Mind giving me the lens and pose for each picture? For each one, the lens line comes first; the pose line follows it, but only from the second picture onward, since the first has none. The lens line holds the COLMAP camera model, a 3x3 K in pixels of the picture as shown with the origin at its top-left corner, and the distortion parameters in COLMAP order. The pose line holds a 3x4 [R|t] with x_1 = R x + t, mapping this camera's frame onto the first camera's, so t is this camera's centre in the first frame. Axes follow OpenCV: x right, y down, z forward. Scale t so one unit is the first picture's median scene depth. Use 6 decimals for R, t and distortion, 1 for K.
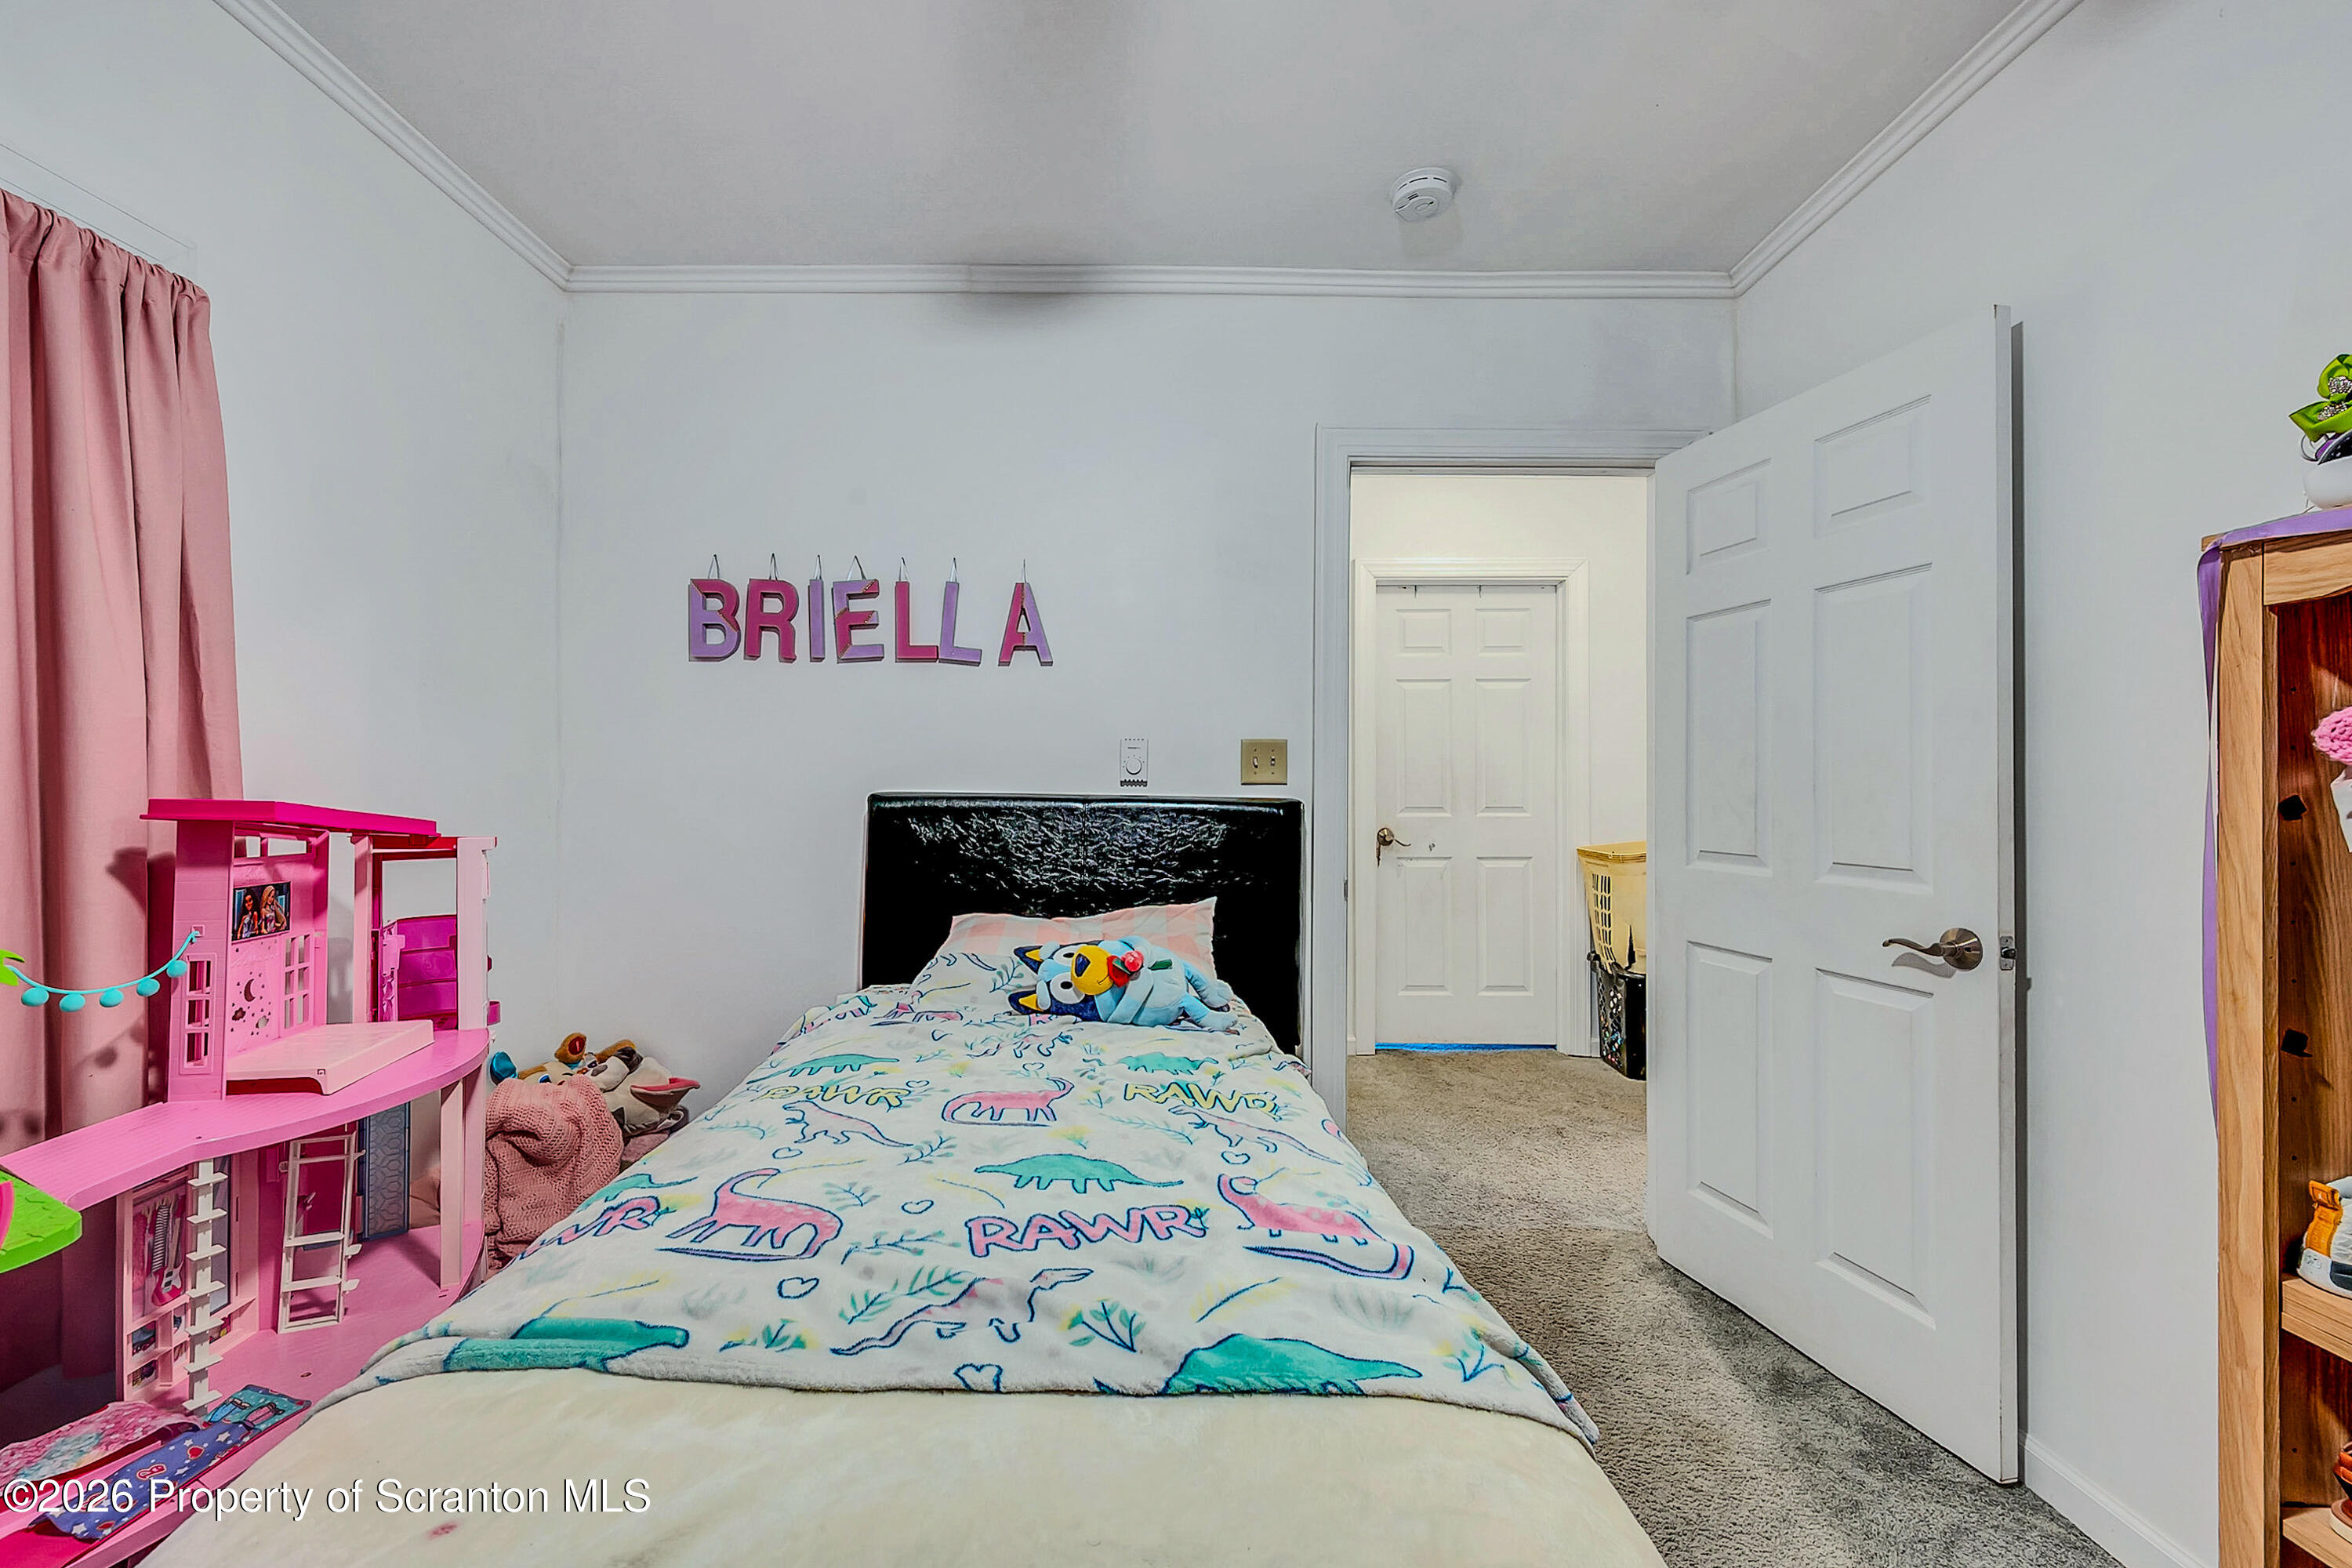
lens RADIAL K [[777.0, 0, 1176.0], [0, 777.0, 784.0], [0, 0, 1]] dist [-0.000387, -0.000042]
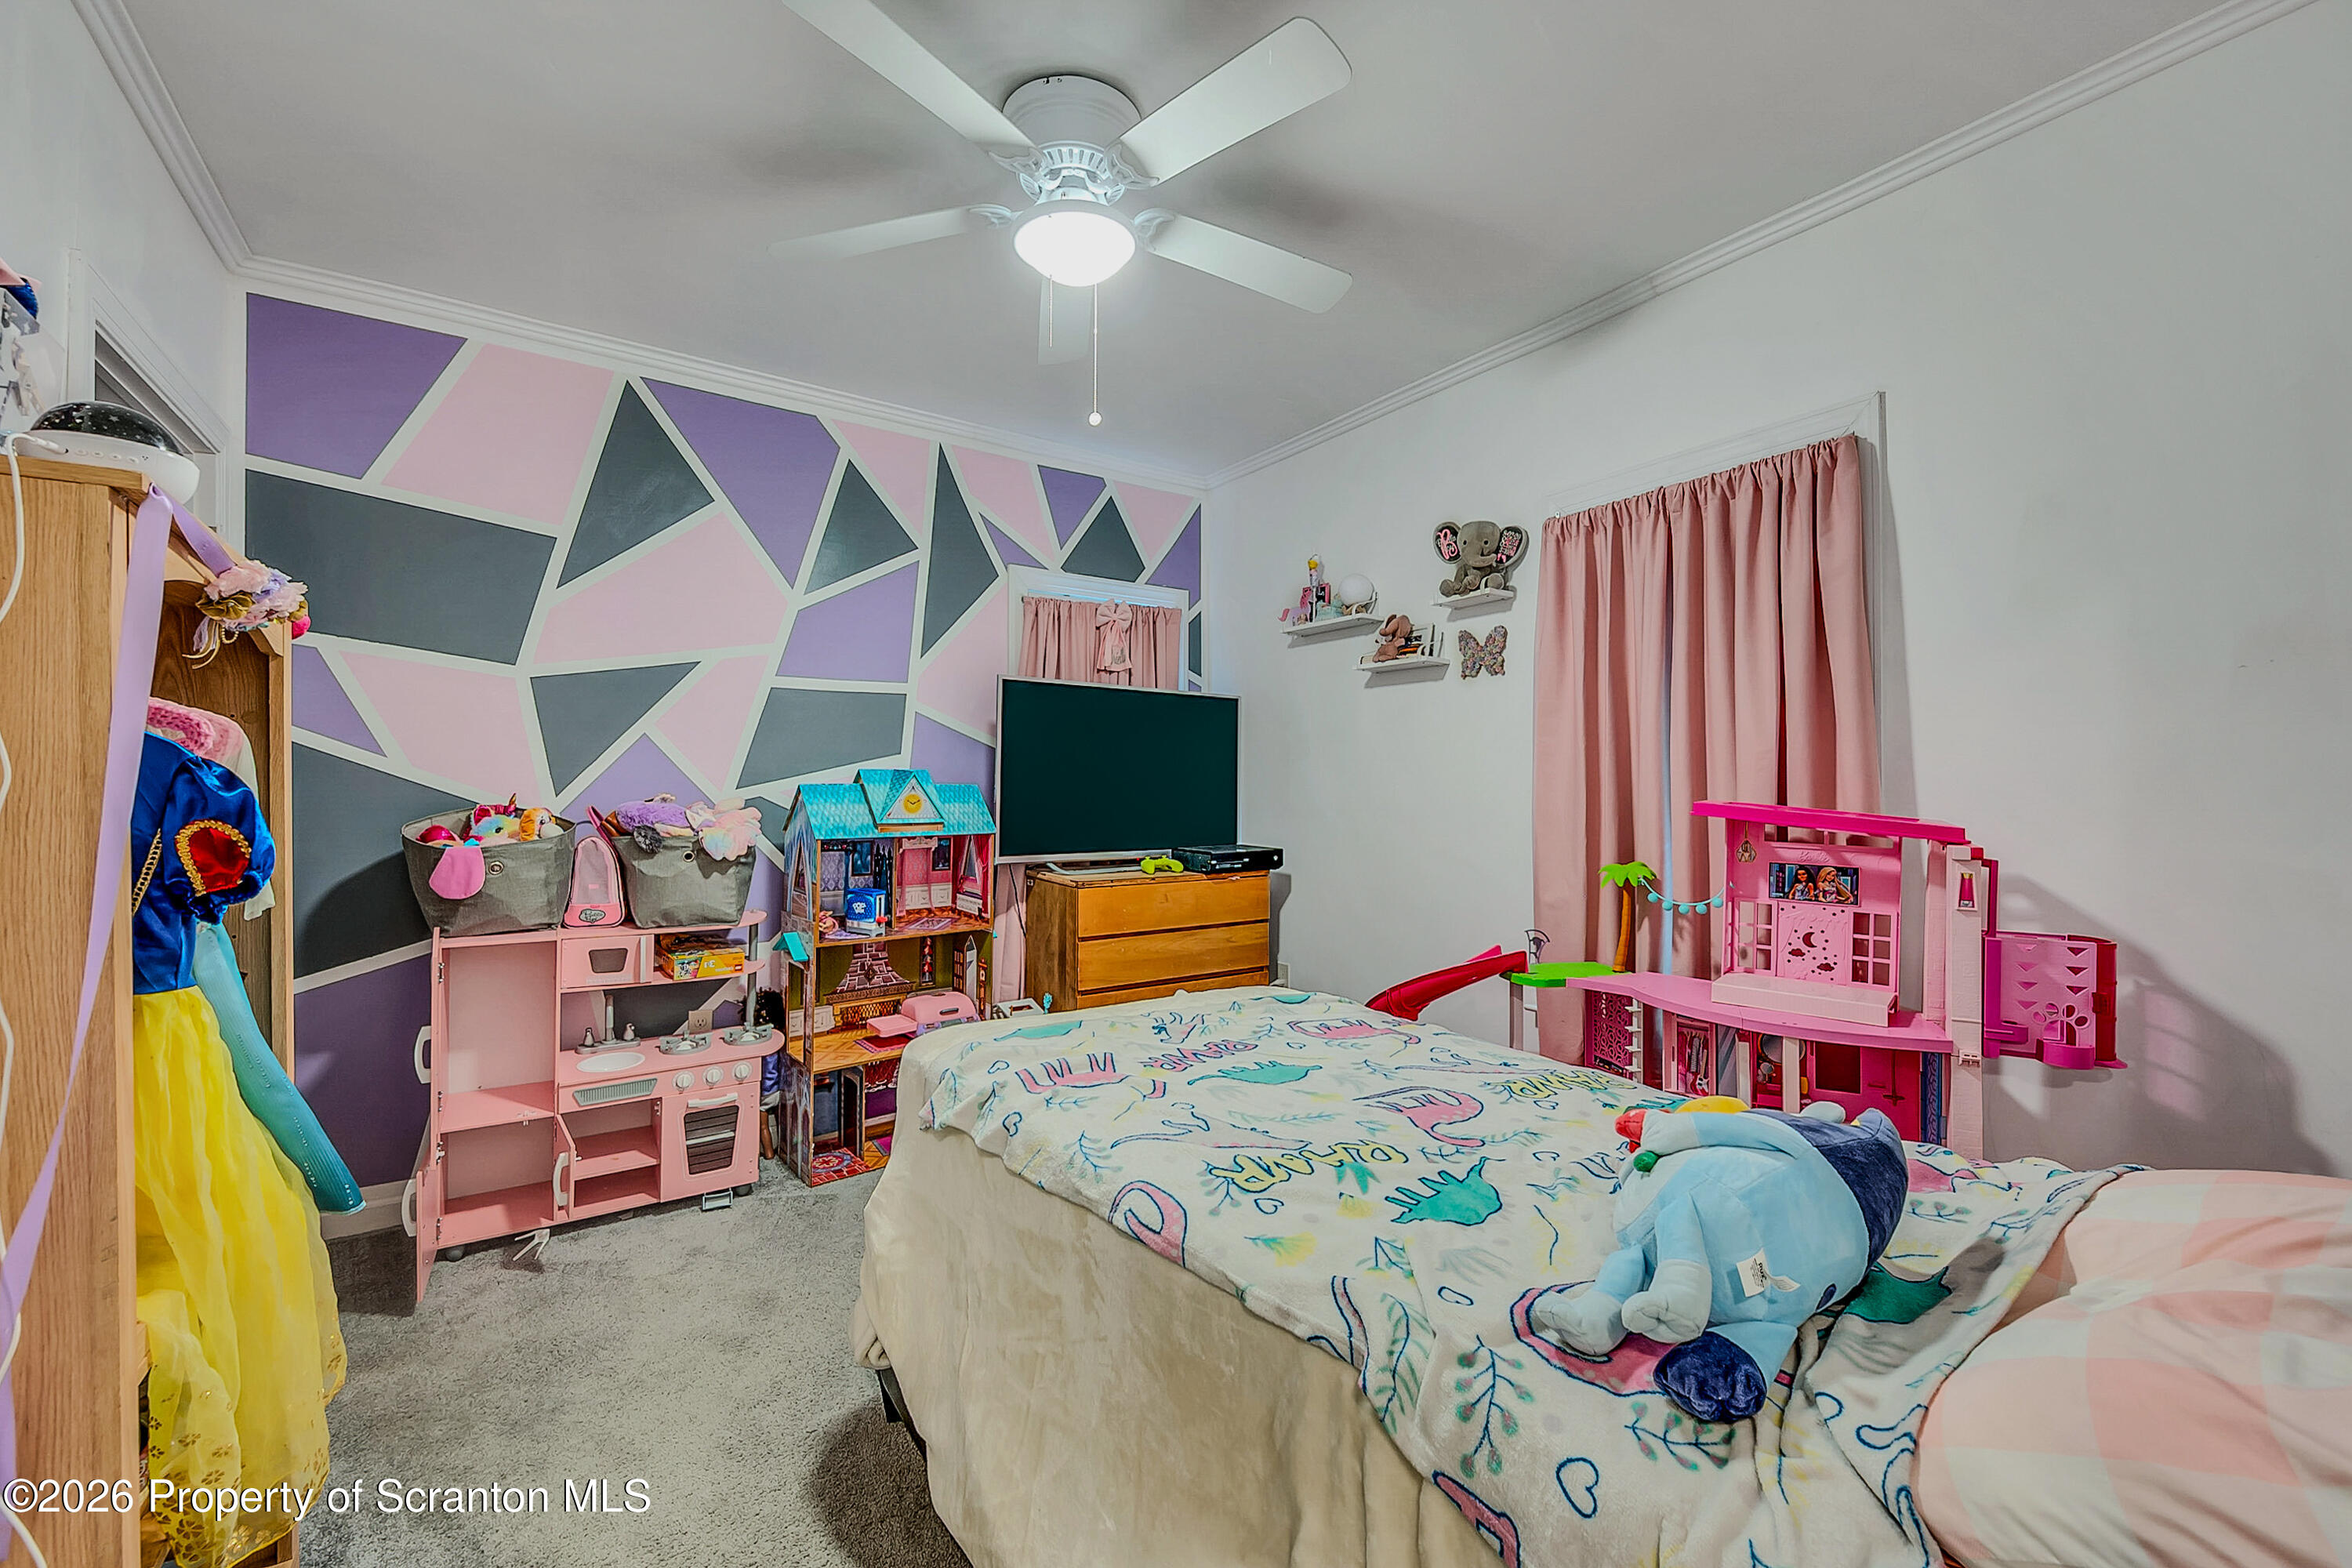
lens RADIAL K [[947.0, 0, 1168.6], [0, 947.0, 809.7], [0, 0, 1]] dist [0.000310, 0.000015]
pose [[-0.824693, 0.002028, -0.565577, 0.813205], [0.002694, 0.999996, -0.000343, 0.034441], [0.565574, -0.001806, -0.824696, 1.982917]]
